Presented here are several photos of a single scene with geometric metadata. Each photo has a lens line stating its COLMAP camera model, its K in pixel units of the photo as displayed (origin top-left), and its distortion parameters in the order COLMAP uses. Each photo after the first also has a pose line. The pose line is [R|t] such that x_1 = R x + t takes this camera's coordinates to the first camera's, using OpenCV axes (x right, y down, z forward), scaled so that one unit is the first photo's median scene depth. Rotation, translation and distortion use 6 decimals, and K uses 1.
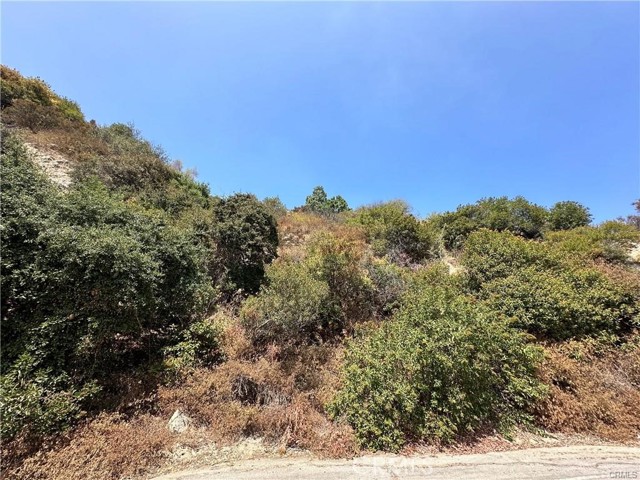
lens RADIAL K [[256.8, 0, 320.0], [0, 256.8, 240.0], [0, 0, 1]] dist [0.001081, 0.000434]
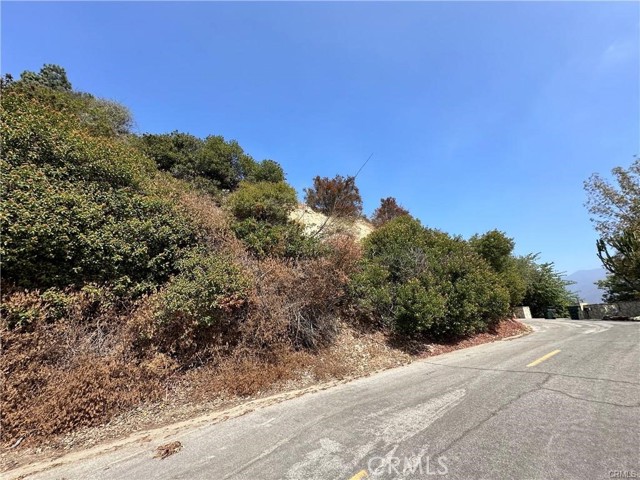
lens RADIAL K [[256.8, 0, 320.0], [0, 256.8, 240.0], [0, 0, 1]] dist [0.001081, 0.000434]
pose [[0.715620, 0.126117, 0.687009, 0.961905], [-0.239944, 0.968097, 0.072219, 0.076063], [-0.655983, -0.216525, 0.723051, 0.163422]]
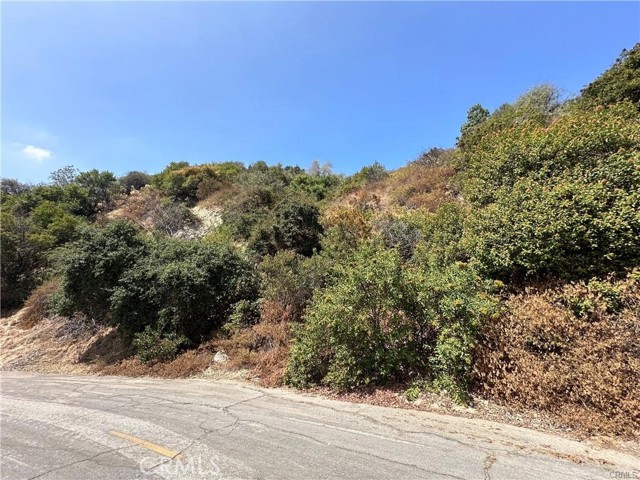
lens RADIAL K [[256.8, 0, 320.0], [0, 256.8, 240.0], [0, 0, 1]] dist [0.001081, 0.000434]
pose [[0.723139, -0.230758, -0.651015, 0.893157], [0.325327, 0.945235, 0.026323, 0.072506], [0.609288, -0.230828, 0.758608, 0.165181]]
